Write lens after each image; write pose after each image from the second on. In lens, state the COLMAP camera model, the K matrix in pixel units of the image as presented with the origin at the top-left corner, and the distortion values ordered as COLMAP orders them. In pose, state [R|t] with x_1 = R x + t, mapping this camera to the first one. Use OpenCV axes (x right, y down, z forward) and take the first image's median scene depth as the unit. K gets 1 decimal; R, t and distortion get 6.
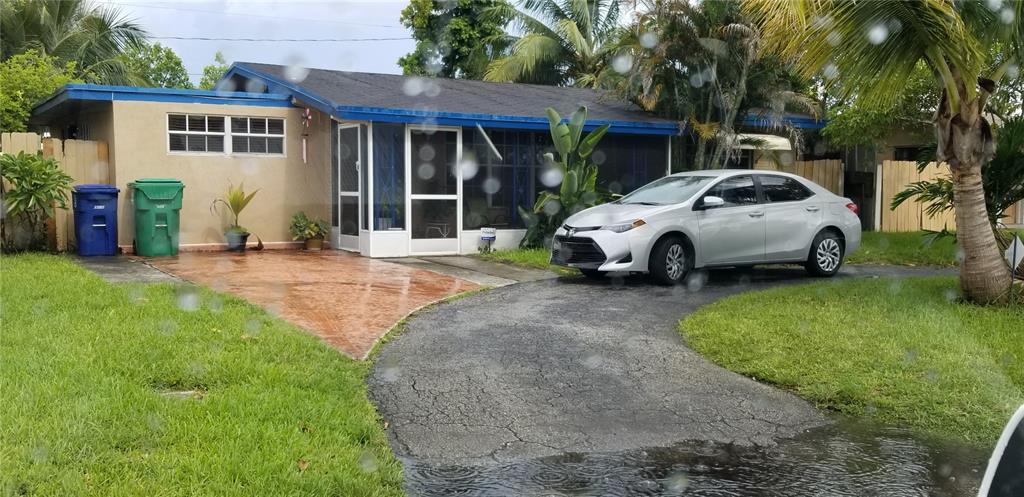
lens RADIAL K [[788.5, 0, 471.2], [0, 788.5, 273.9], [0, 0, 1]] dist [0.125704, -0.212425]
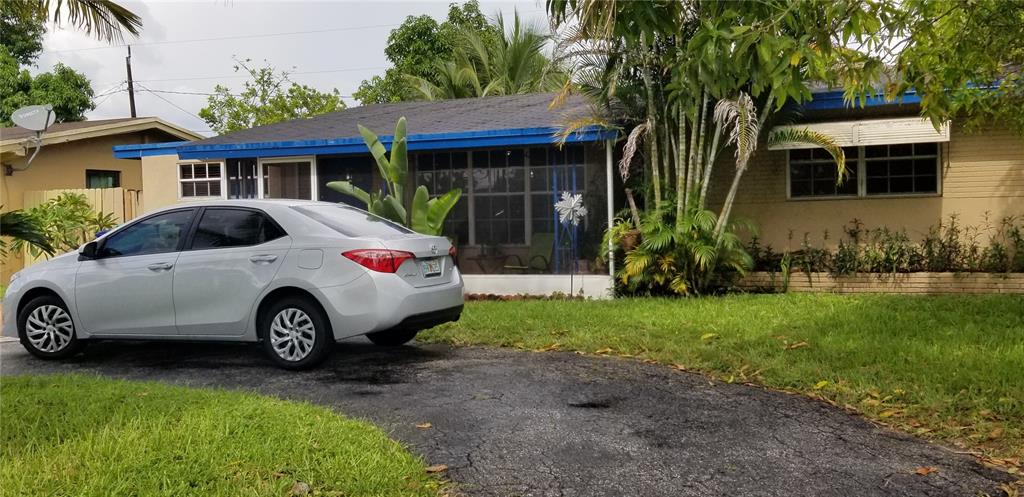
lens RADIAL K [[788.5, 0, 471.2], [0, 788.5, 273.9], [0, 0, 1]] dist [0.125704, -0.212425]
pose [[0.727879, 0.023831, -0.685292, 0.951464], [-0.048536, 0.998680, -0.016824, -0.065787], [0.683986, 0.045507, 0.728074, 0.648417]]
